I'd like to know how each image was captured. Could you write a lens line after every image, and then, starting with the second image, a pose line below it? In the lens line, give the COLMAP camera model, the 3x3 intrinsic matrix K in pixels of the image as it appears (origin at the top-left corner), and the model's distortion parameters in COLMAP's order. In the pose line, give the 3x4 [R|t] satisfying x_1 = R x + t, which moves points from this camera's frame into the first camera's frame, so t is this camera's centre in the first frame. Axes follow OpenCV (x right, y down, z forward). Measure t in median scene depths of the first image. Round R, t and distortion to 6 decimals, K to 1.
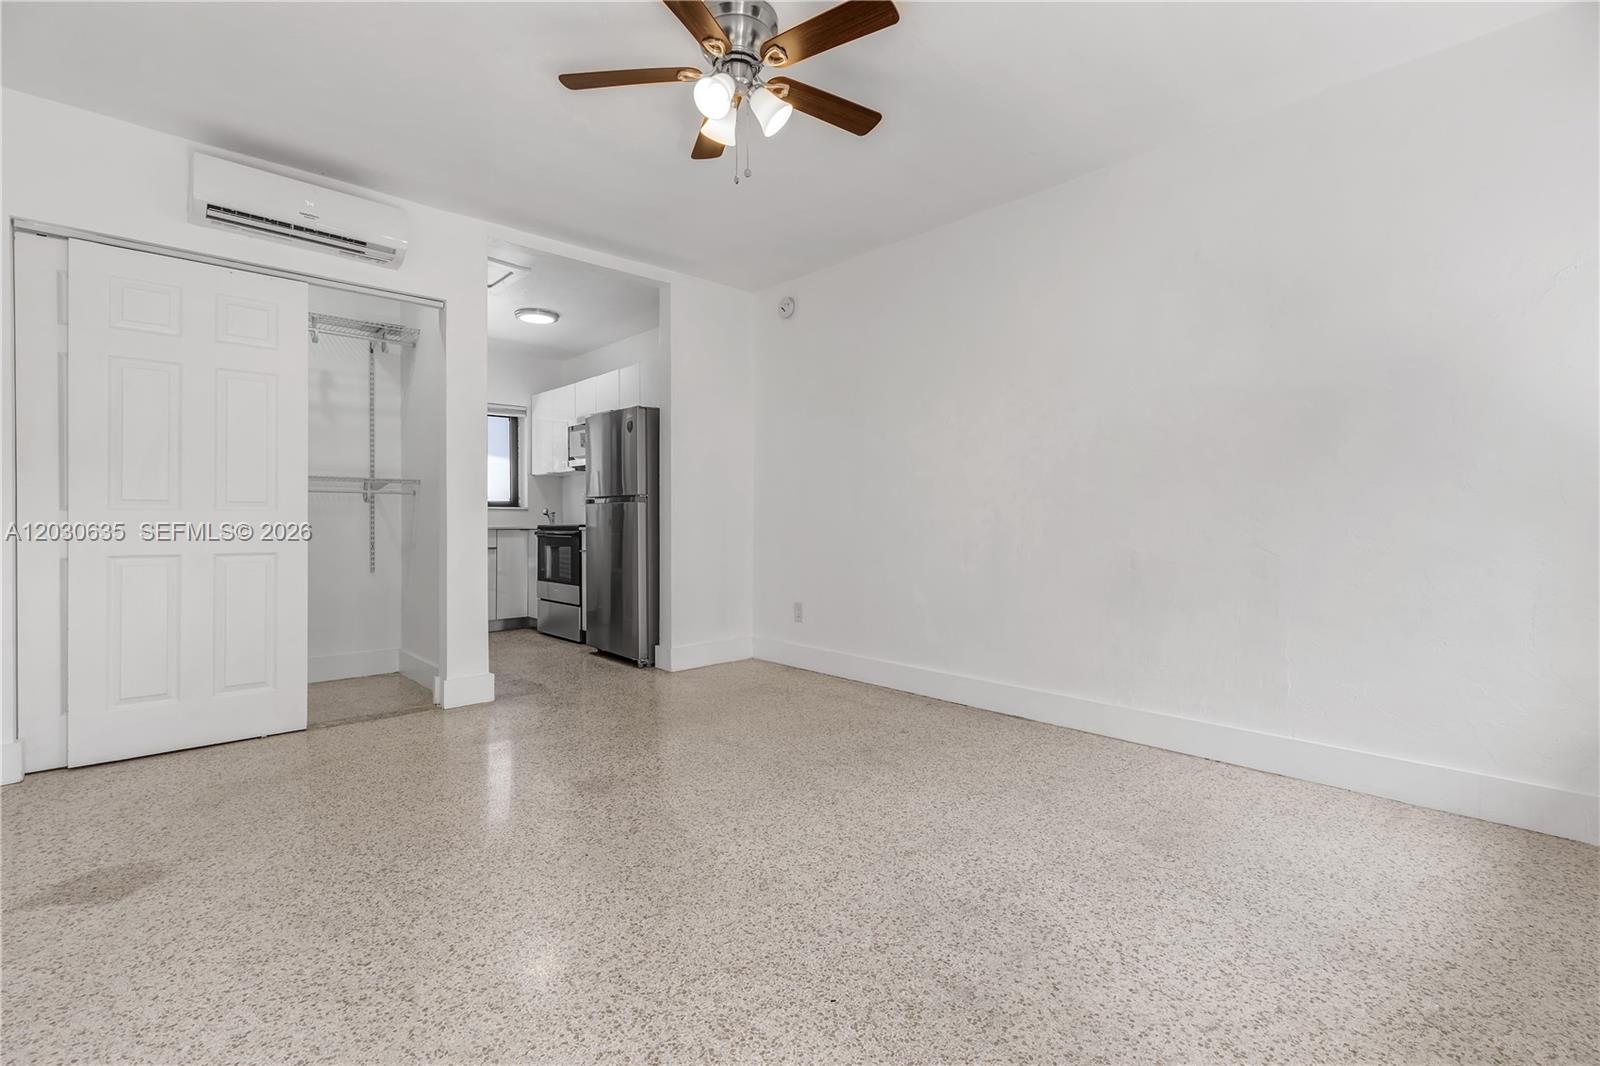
lens RADIAL K [[719.4, 0, 791.6], [0, 719.4, 521.9], [0, 0, 1]] dist [0.006129, -0.000406]
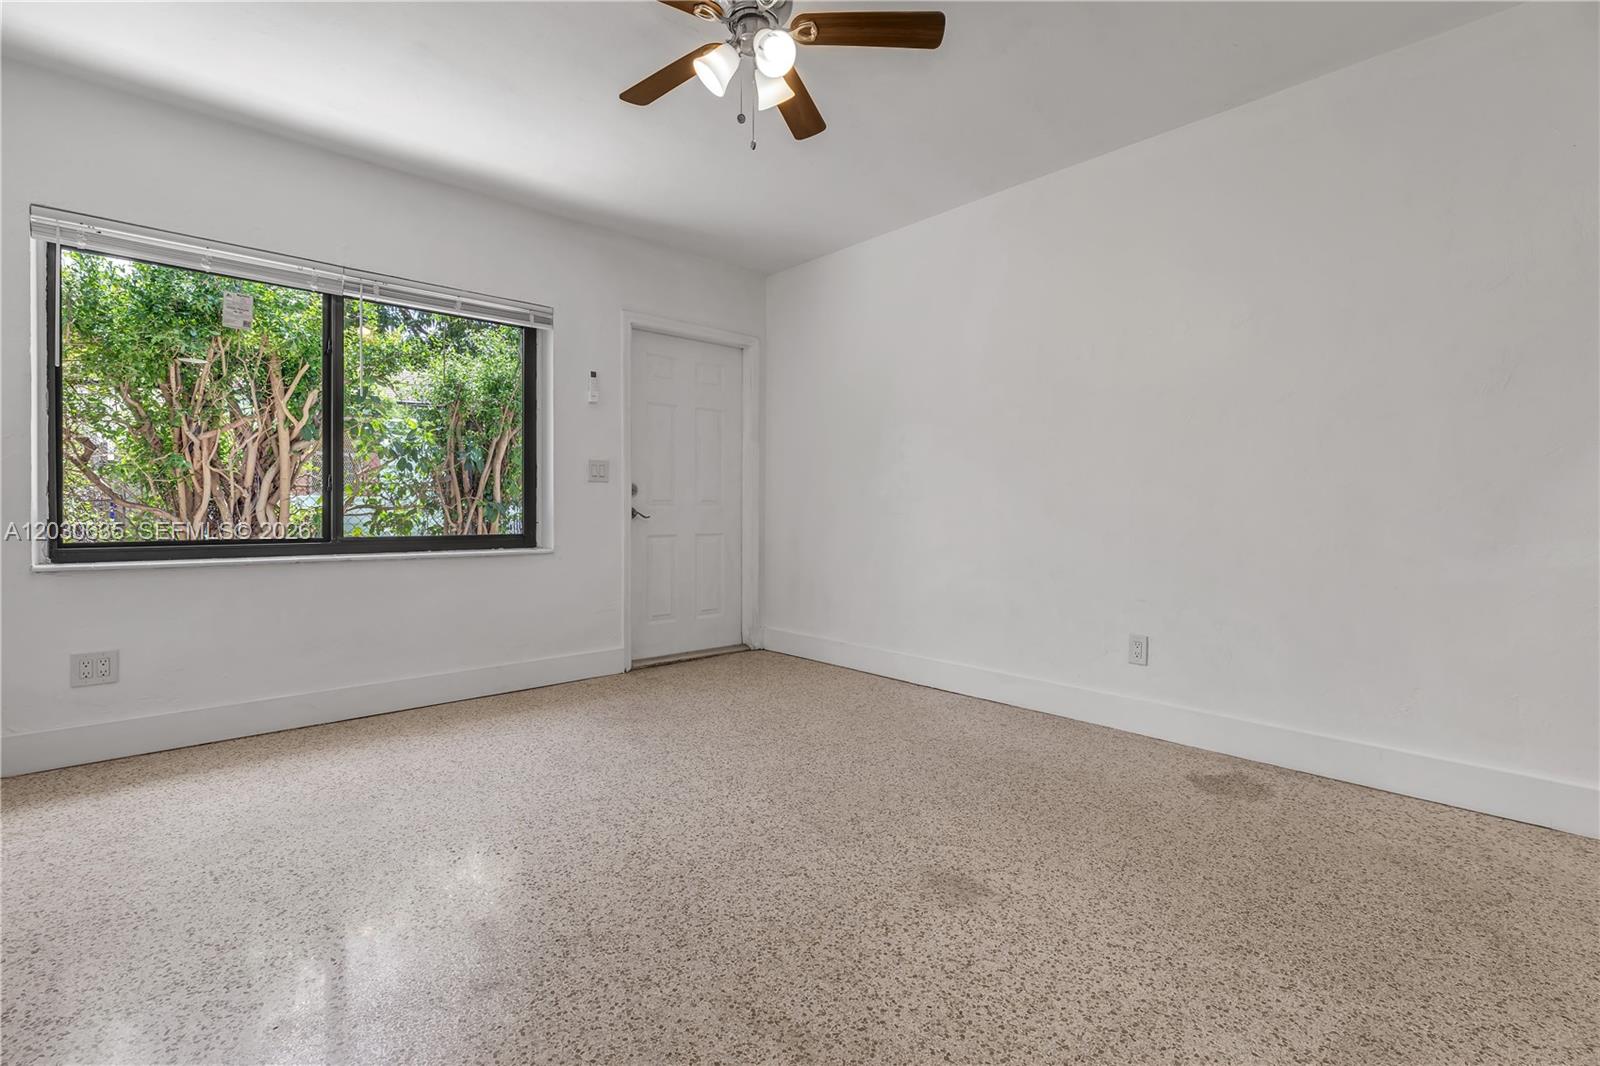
lens RADIAL K [[730.7, 0, 795.1], [0, 730.7, 514.9], [0, 0, 1]] dist [0.006555, -0.000708]
pose [[-0.999986, -0.003727, 0.003681, -0.138522], [-0.003667, 0.999865, 0.016007, -0.008243], [-0.003740, 0.015993, -0.999865, 1.987108]]
